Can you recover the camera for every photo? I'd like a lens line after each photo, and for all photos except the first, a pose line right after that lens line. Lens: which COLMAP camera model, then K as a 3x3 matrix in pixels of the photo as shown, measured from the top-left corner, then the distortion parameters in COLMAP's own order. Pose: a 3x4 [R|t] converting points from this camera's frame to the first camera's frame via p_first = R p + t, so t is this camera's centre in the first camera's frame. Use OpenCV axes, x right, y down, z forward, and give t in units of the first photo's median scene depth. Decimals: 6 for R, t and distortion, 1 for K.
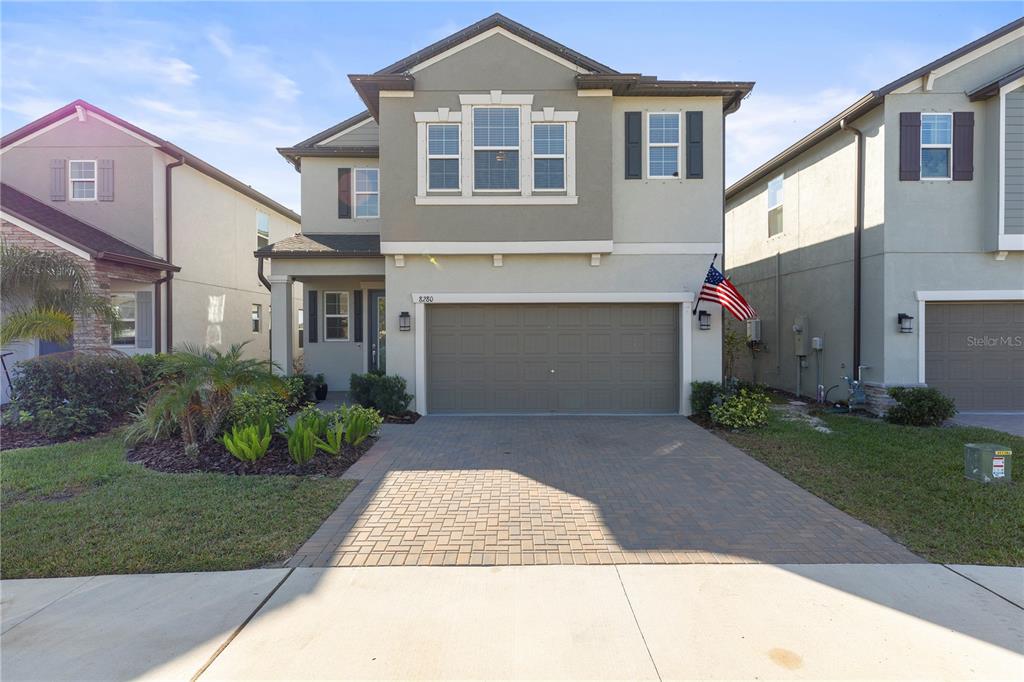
lens RADIAL K [[564.0, 0, 508.8], [0, 564.0, 336.7], [0, 0, 1]] dist [0.000971, 0.000969]
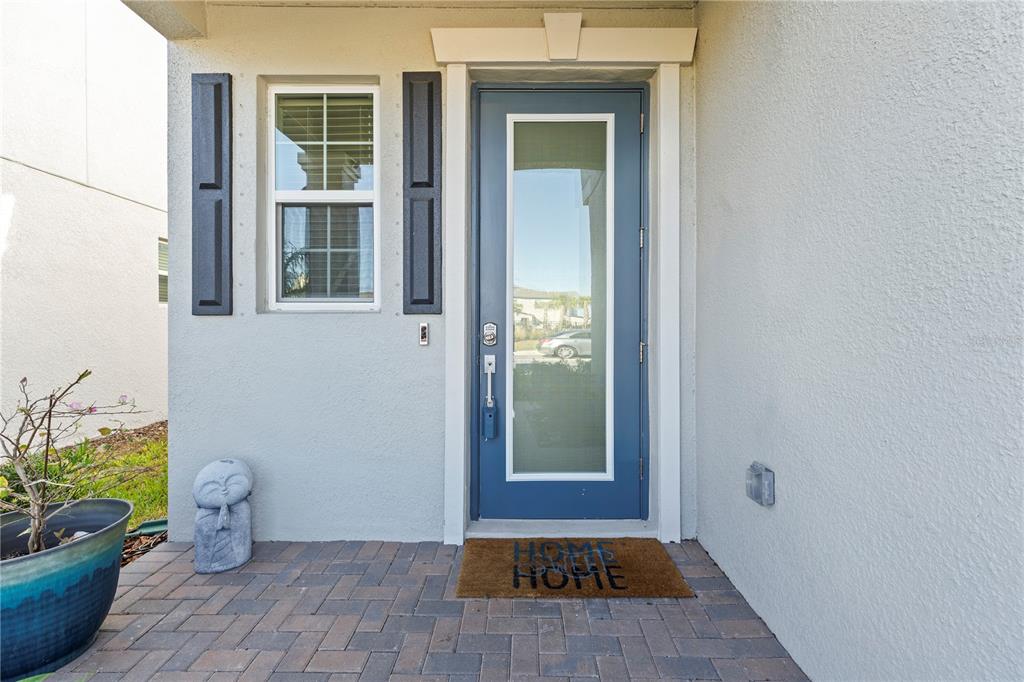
lens RADIAL K [[461.9, 0, 508.2], [0, 461.9, 337.1], [0, 0, 1]] dist [0.002354, 0.000381]
pose [[0.999988, 0.003632, -0.003197, -0.311178], [-0.003632, 0.999993, 0.000009, 0.024725], [0.003197, 0.000002, 0.999995, 1.099721]]
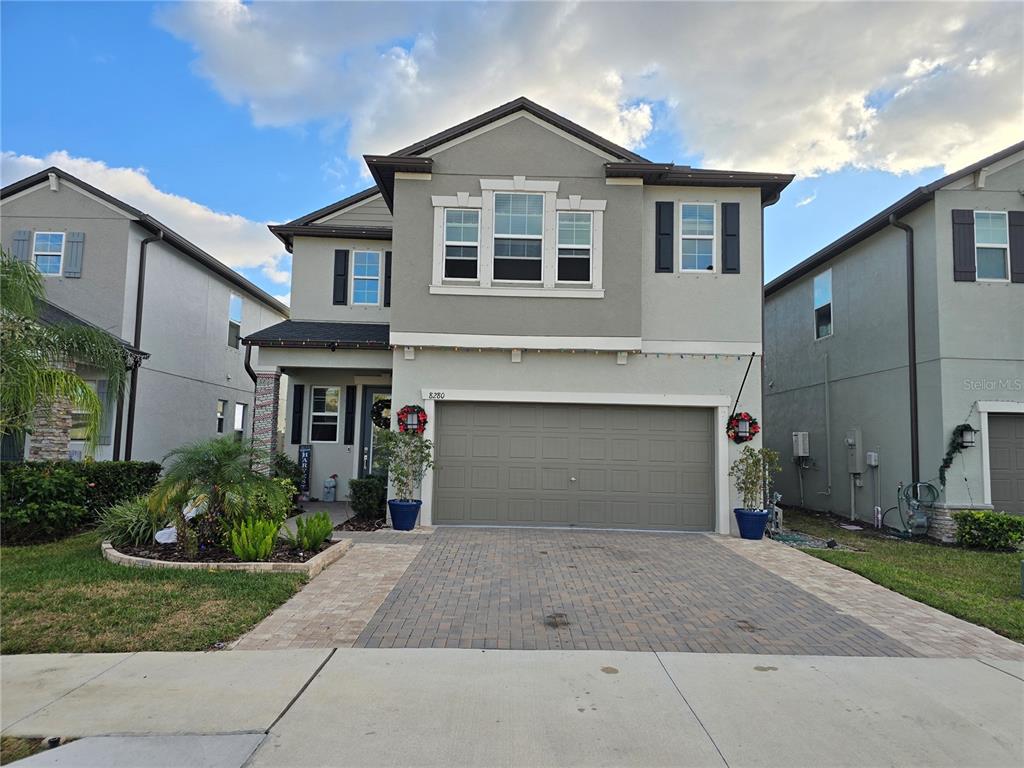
lens RADIAL K [[696.1, 0, 512.0], [0, 696.1, 384.0], [0, 0, 1]] dist [0.079747, -0.089805]
pose [[0.999579, 0.026317, 0.012229, -0.038735], [-0.024969, 0.994705, -0.099695, 0.023827], [-0.014787, 0.099347, 0.994943, -0.122705]]
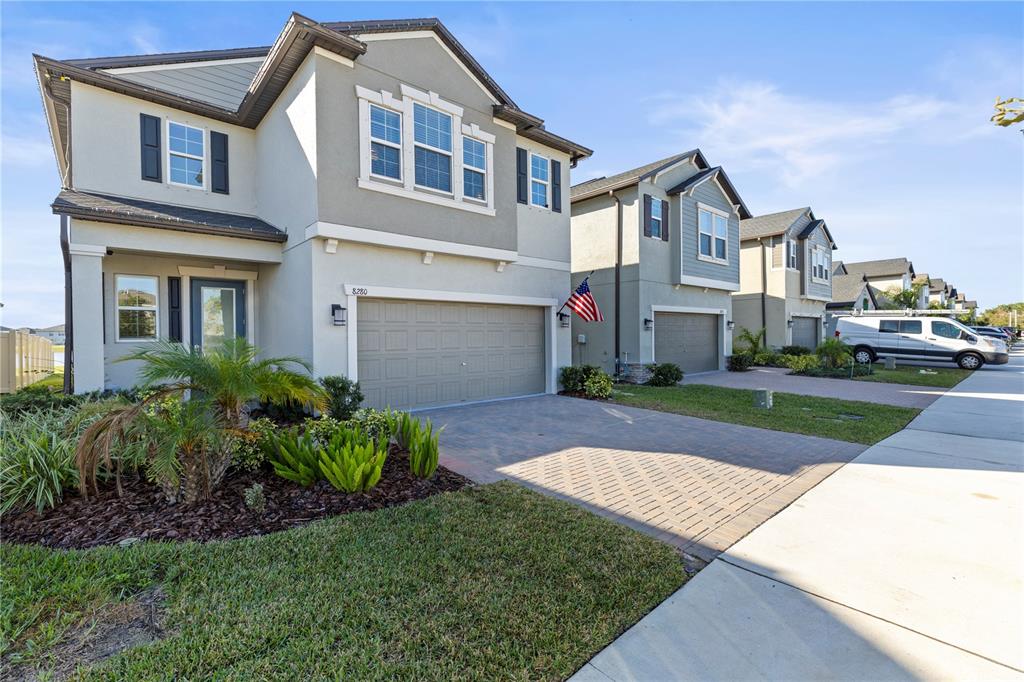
lens RADIAL K [[465.6, 0, 520.4], [0, 465.6, 338.4], [0, 0, 1]] dist [0.002027, 0.000350]
pose [[0.739072, -0.006660, 0.673593, -0.465510], [0.011346, 0.999932, -0.002562, 0.014919], [-0.673531, 0.009536, 0.739098, 0.262003]]
